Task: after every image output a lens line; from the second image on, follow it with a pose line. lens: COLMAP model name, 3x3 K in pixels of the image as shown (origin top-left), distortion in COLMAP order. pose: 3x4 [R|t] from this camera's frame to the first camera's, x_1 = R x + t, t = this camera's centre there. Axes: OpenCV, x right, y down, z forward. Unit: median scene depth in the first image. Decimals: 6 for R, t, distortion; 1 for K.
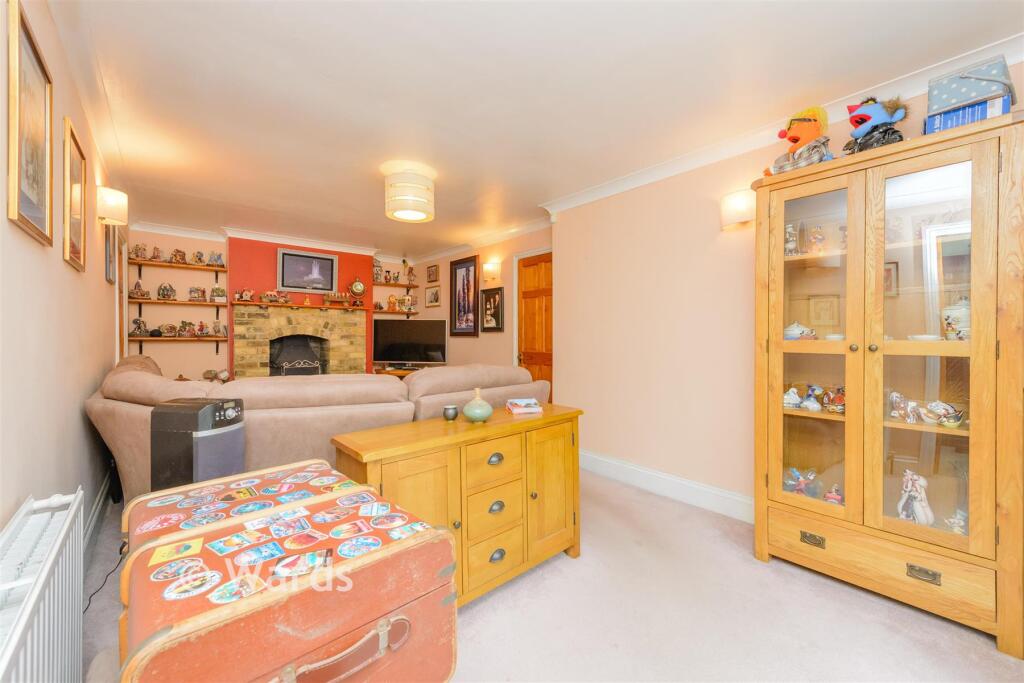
lens RADIAL K [[395.8, 0, 511.6], [0, 395.8, 338.0], [0, 0, 1]] dist [0.000606, -0.000132]
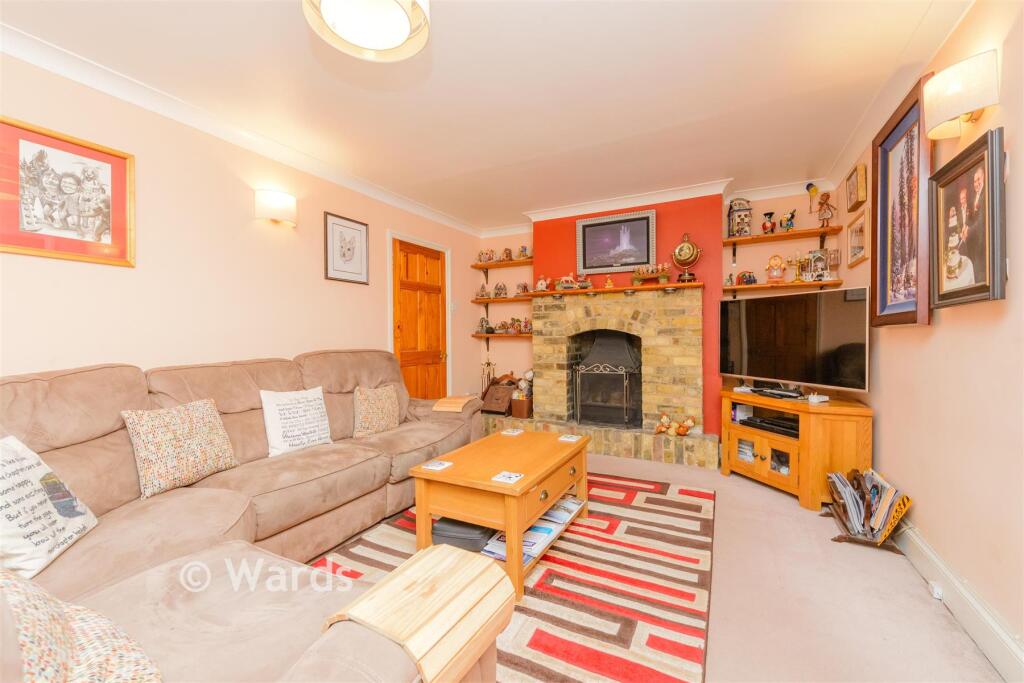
lens RADIAL K [[395.8, 0, 512.0], [0, 395.8, 338.4], [0, 0, 1]] dist [0.000606, -0.000132]
pose [[0.345607, -0.000486, -0.938379, 0.106119], [0.000060, 1.000000, -0.000496, 0.008655], [0.938379, 0.000116, 0.345607, 0.579809]]
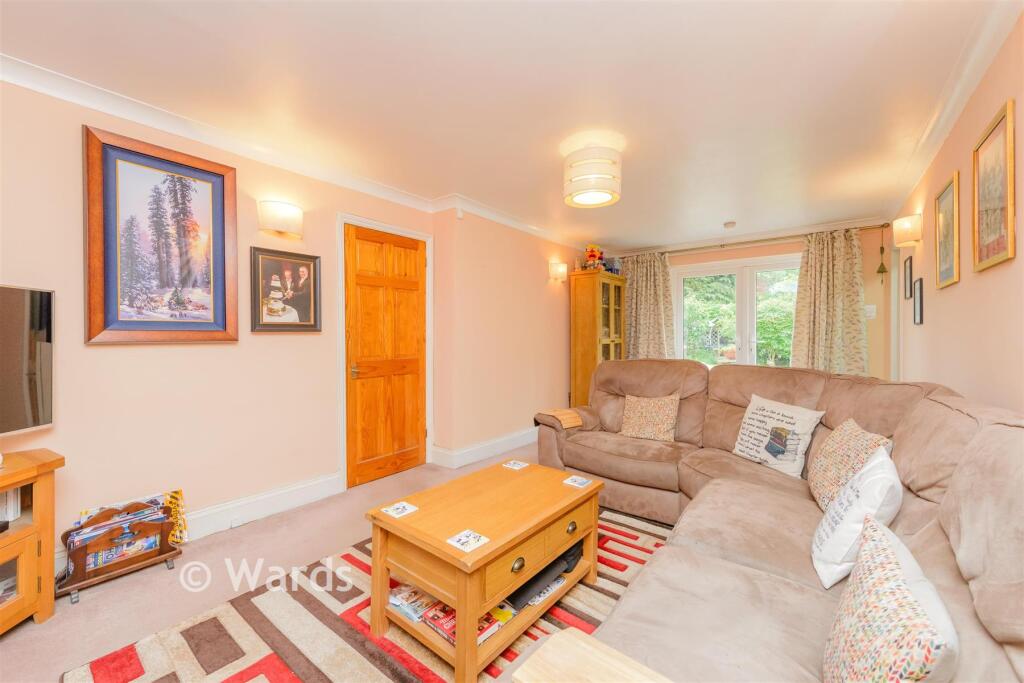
lens RADIAL K [[395.8, 0, 514.7], [0, 395.8, 336.6], [0, 0, 1]] dist [0.000606, -0.000132]
pose [[-0.173610, -0.005457, 0.984799, -0.629781], [-0.002881, 0.999983, 0.005033, -0.012582], [-0.984810, -0.001963, -0.173622, 0.772544]]
